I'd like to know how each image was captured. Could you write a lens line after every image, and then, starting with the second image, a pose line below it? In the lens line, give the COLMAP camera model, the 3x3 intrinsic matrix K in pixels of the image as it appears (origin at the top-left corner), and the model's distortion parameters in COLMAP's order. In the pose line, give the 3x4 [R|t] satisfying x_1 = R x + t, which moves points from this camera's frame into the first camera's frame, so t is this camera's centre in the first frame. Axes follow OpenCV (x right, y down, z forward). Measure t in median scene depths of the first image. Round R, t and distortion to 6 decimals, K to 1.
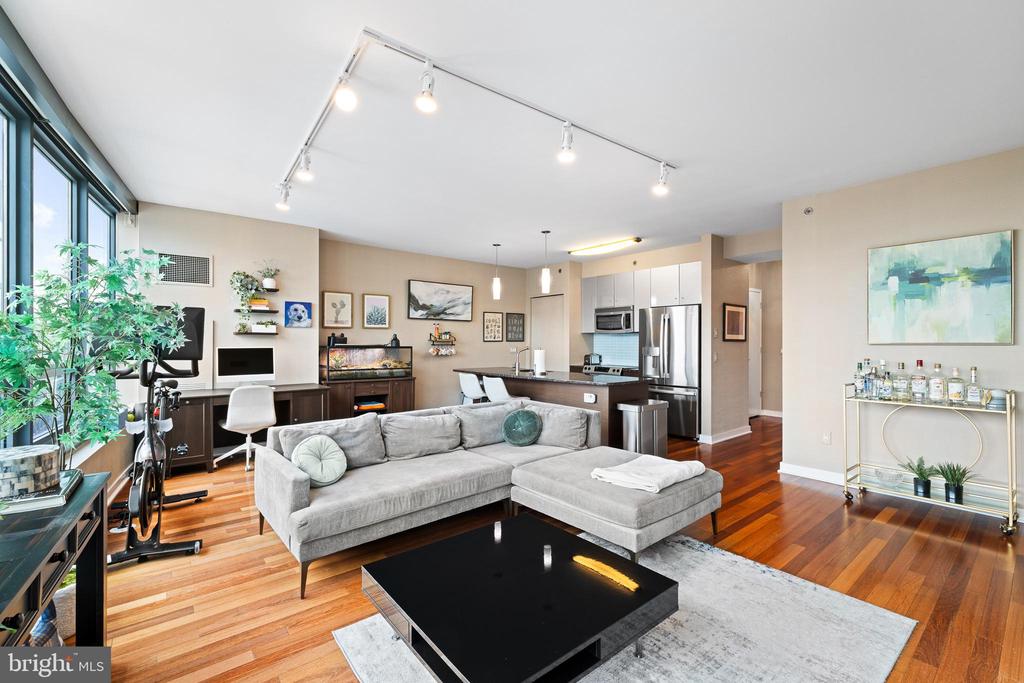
lens RADIAL K [[436.1, 0, 502.8], [0, 436.1, 341.3], [0, 0, 1]] dist [-0.000236, -0.001465]
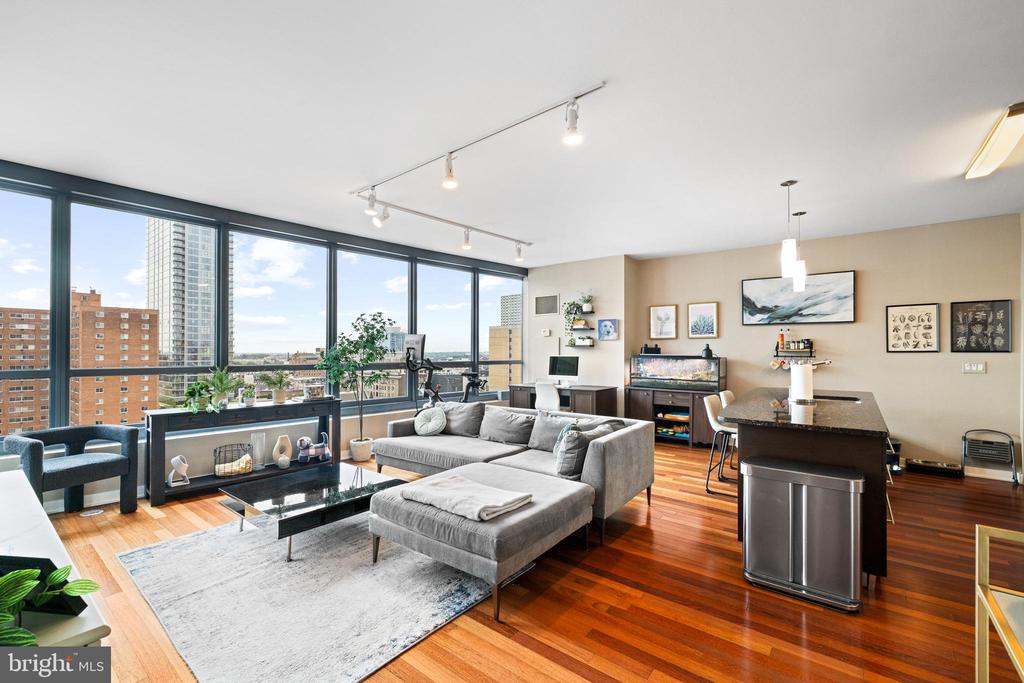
lens RADIAL K [[436.1, 0, 519.6], [0, 436.1, 347.1], [0, 0, 1]] dist [-0.000236, -0.001465]
pose [[0.224560, -0.009167, -0.974417, 0.578665], [-0.000986, 0.999953, -0.009634, -0.000470], [0.974460, 0.003124, 0.224540, 0.420119]]
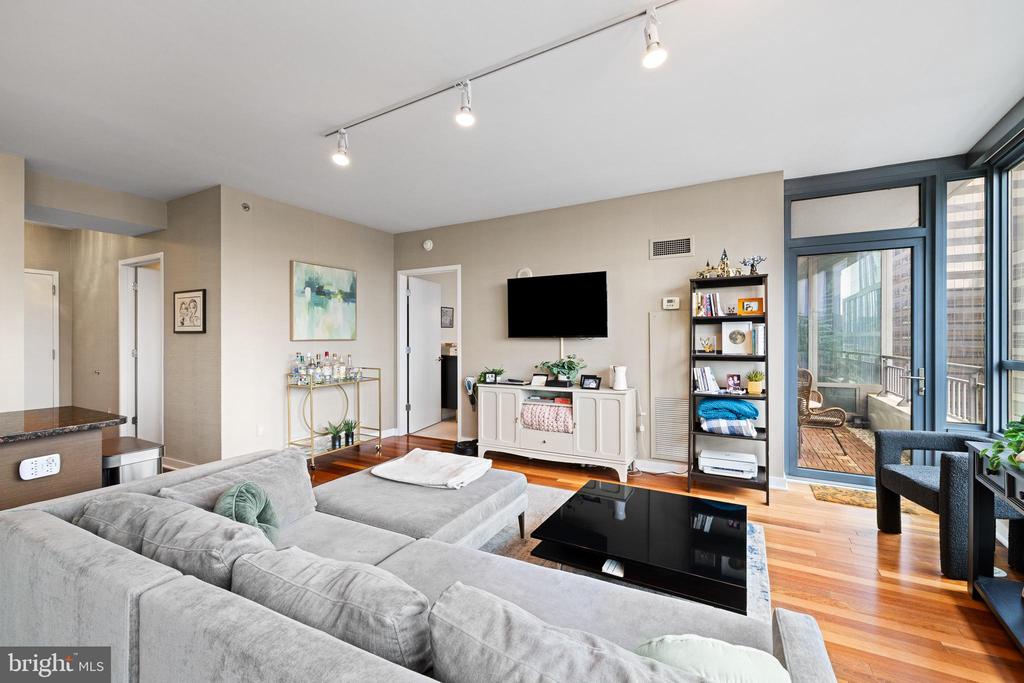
lens RADIAL K [[436.1, 0, 523.4], [0, 436.1, 337.1], [0, 0, 1]] dist [-0.000236, -0.001465]
pose [[-0.404740, 0.001853, 0.914430, -0.309464], [0.001426, 0.999998, -0.001396, -0.000355], [-0.914431, 0.000740, -0.404742, 0.552728]]
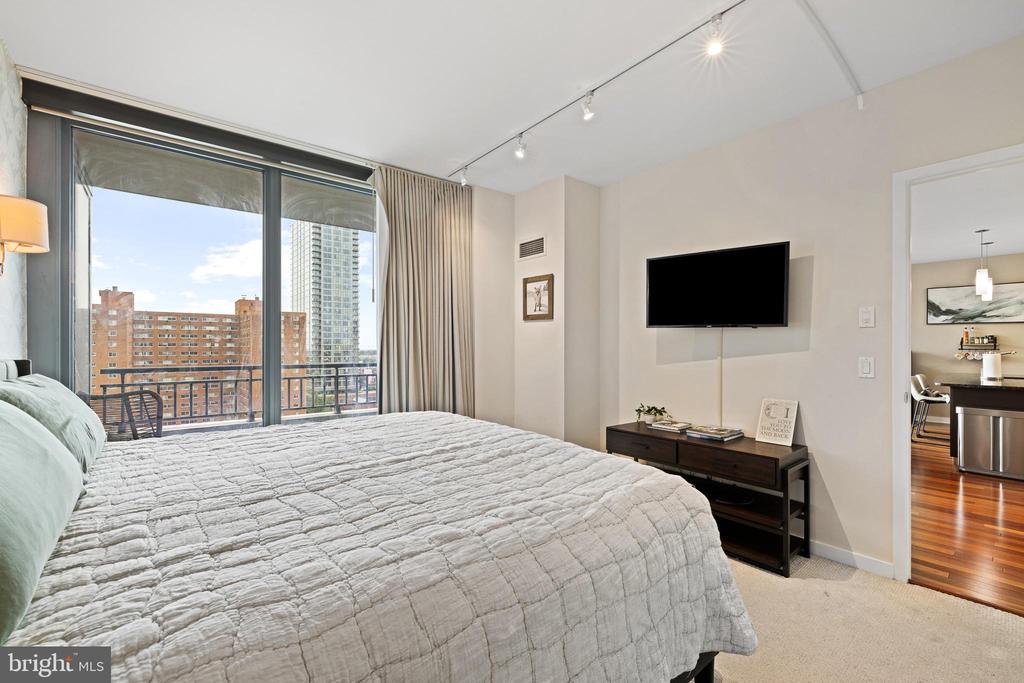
lens RADIAL K [[436.1, 0, 516.2], [0, 436.1, 344.3], [0, 0, 1]] dist [-0.000236, -0.001465]
pose [[0.000961, -0.007946, -0.999968, 0.947838], [0.000750, 0.999968, -0.007945, 0.004327], [0.999999, -0.000742, 0.000967, -0.015218]]
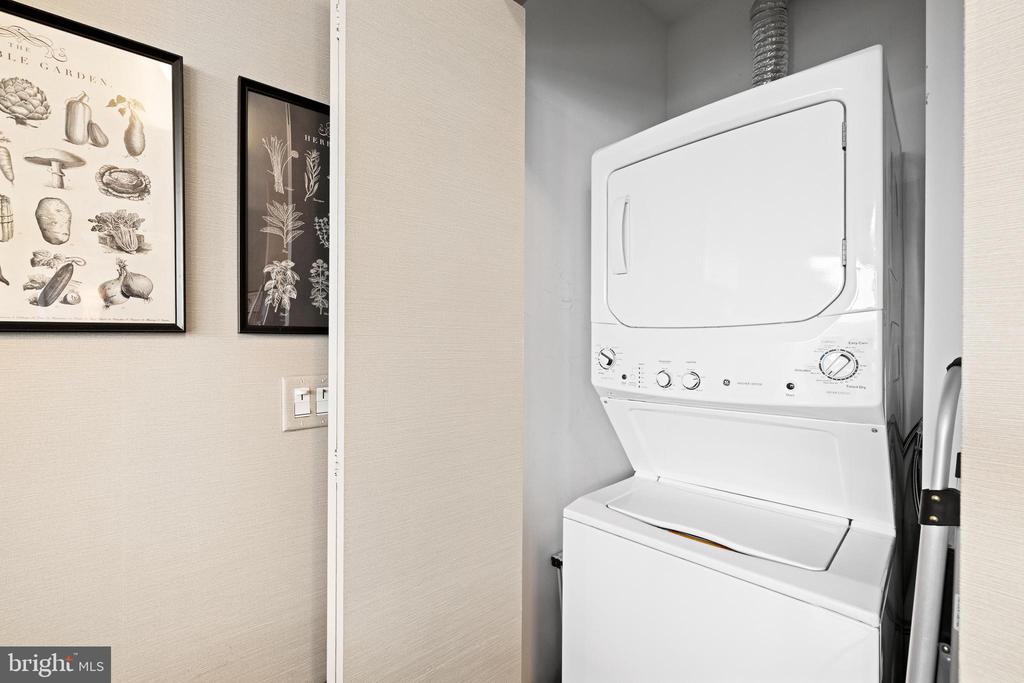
lens RADIAL K [[436.1, 0, 512.2], [0, 436.1, 340.9], [0, 0, 1]] dist [-0.000236, -0.001465]
pose [[0.993836, -0.004946, 0.110749, 0.088449], [0.003665, 0.999924, 0.011775, 0.002126], [-0.110799, -0.011297, 0.993779, 1.157238]]
